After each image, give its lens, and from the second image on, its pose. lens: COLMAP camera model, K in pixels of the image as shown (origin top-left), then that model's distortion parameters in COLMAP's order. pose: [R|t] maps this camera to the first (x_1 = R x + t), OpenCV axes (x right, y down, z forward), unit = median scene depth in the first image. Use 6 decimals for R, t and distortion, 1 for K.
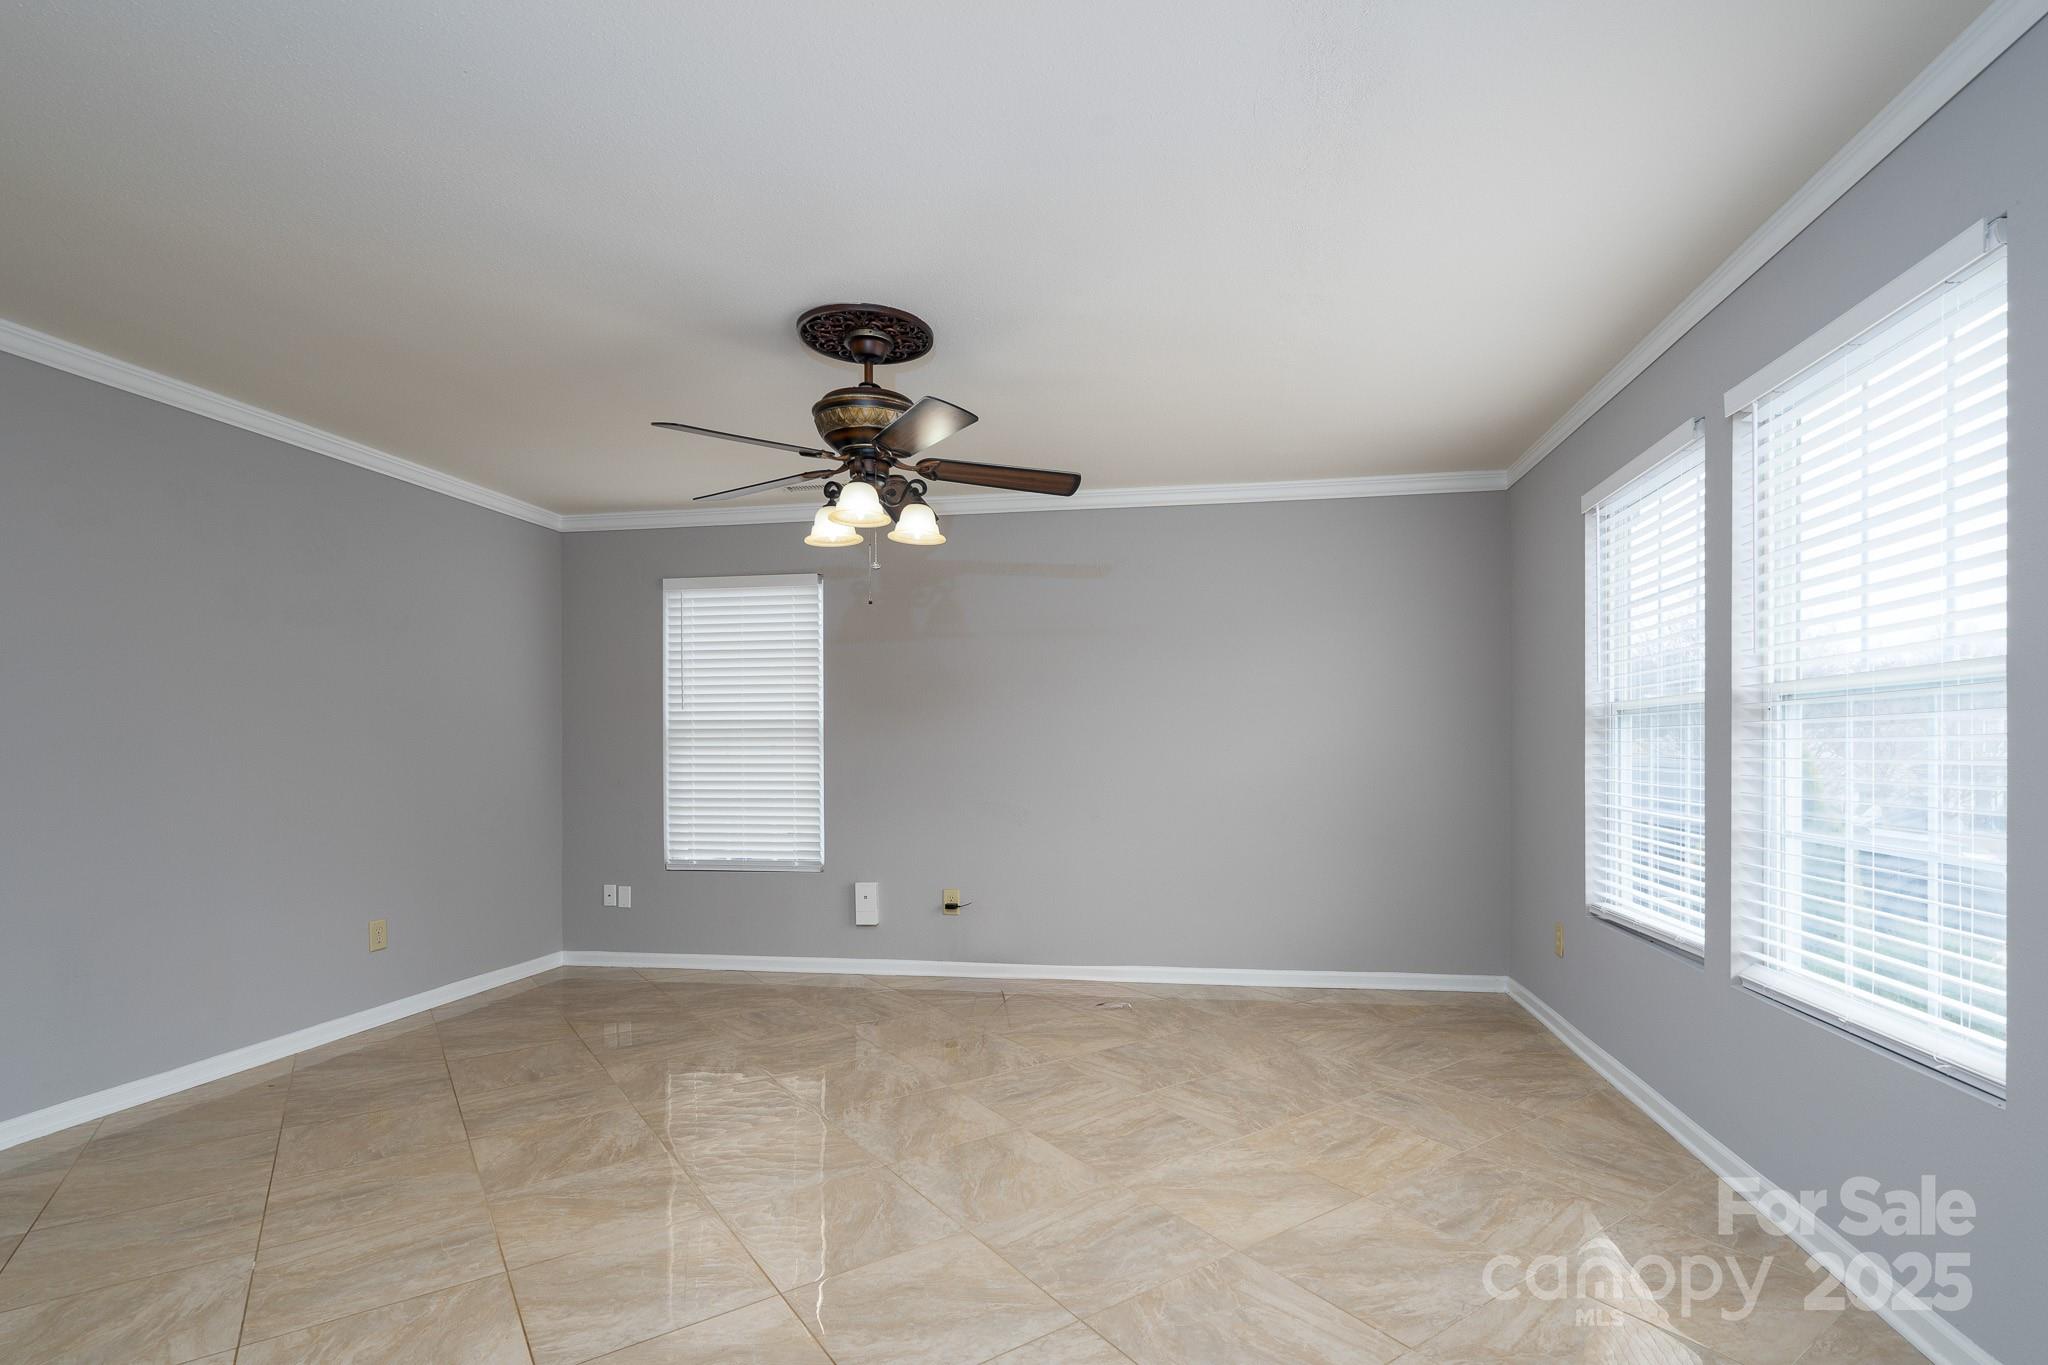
lens RADIAL K [[988.7, 0, 1066.9], [0, 988.7, 751.6], [0, 0, 1]] dist [-0.004154, -0.000141]
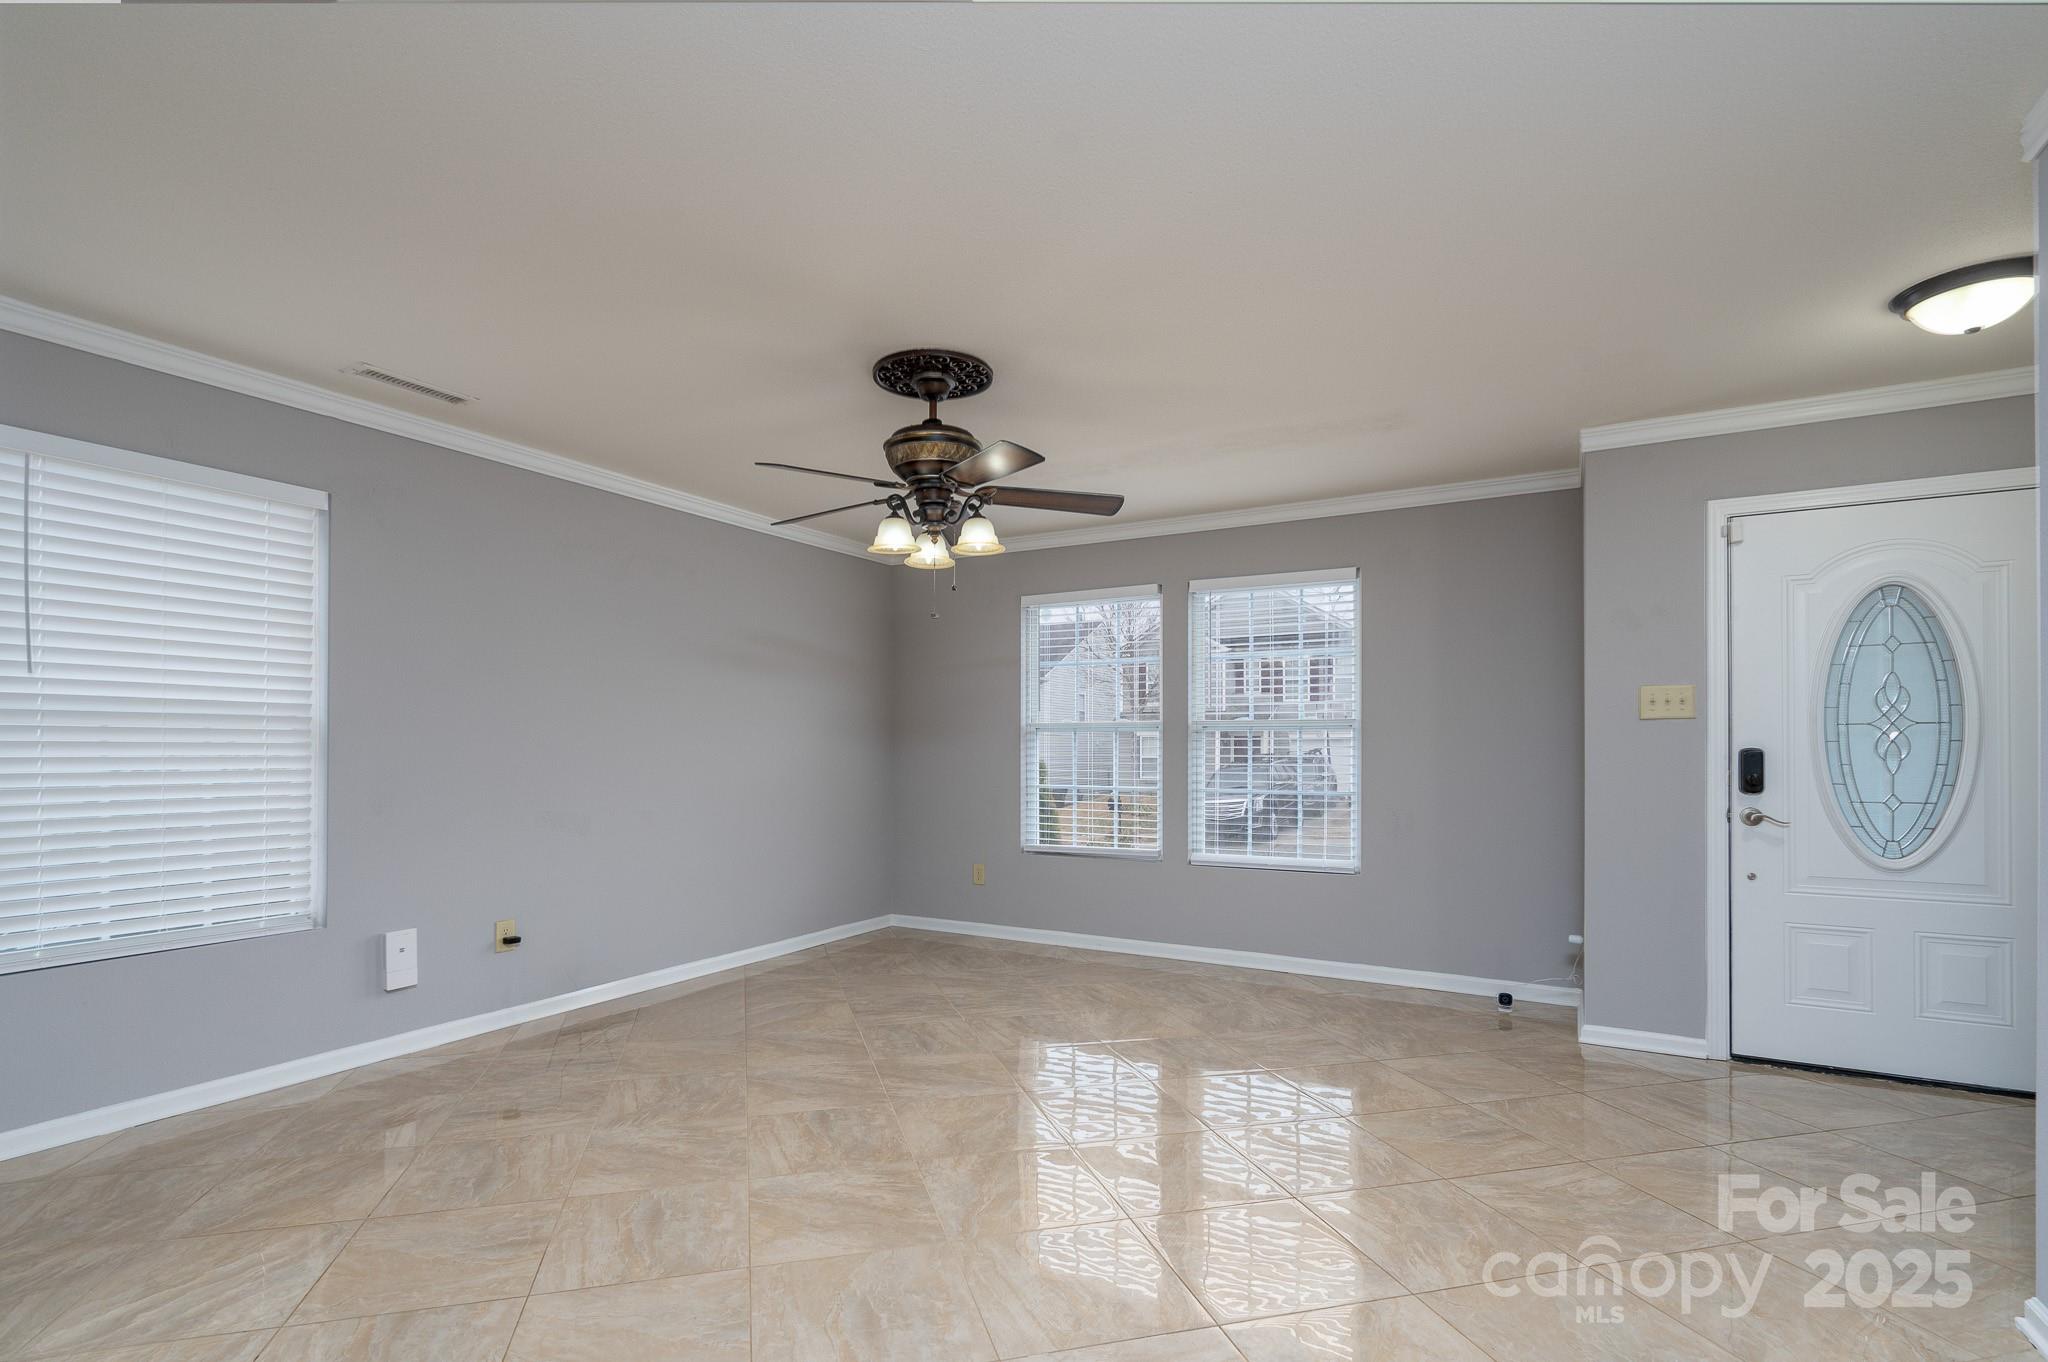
lens RADIAL K [[961.4, 0, 1017.0], [0, 961.4, 750.6], [0, 0, 1]] dist [0.002179, 0.000463]
pose [[0.354948, 0.005614, 0.934869, -1.000532], [-0.005192, 0.999978, -0.004033, -0.001726], [-0.934871, -0.003422, 0.354970, 0.444646]]
